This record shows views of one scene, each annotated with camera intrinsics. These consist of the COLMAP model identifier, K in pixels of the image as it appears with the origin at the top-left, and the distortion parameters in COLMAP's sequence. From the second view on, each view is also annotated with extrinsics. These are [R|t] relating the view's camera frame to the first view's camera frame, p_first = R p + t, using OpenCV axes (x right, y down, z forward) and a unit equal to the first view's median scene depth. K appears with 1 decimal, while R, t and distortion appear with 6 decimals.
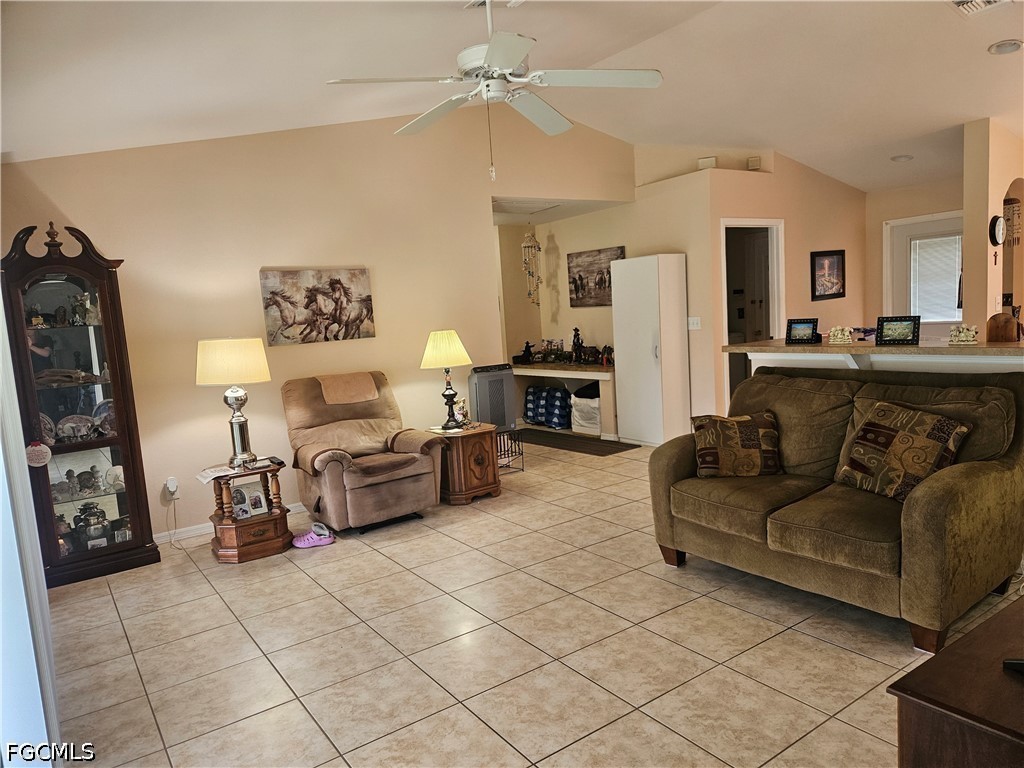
lens RADIAL K [[687.8, 0, 511.3], [0, 687.8, 387.7], [0, 0, 1]] dist [0.008578, -0.007821]
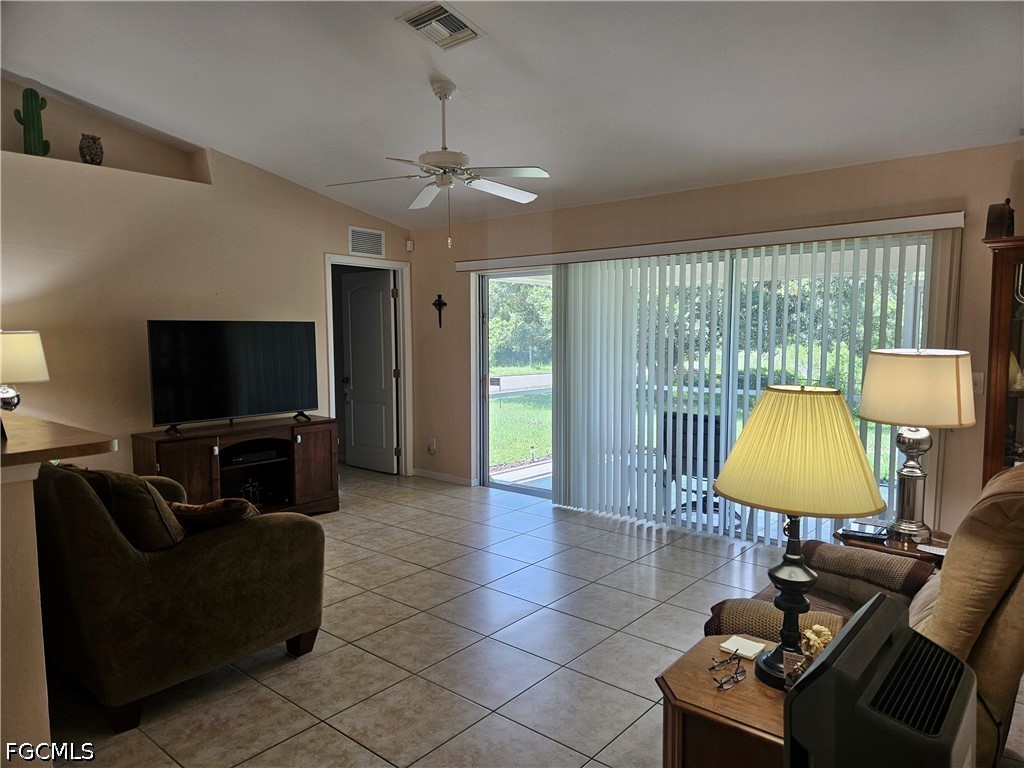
lens RADIAL K [[687.8, 0, 515.2], [0, 687.8, 392.6], [0, 0, 1]] dist [0.008578, -0.007821]
pose [[-0.964643, 0.095047, -0.245823, 0.115228], [0.041797, 0.976075, 0.213381, -0.155259], [0.260223, 0.195561, -0.945537, 1.273166]]
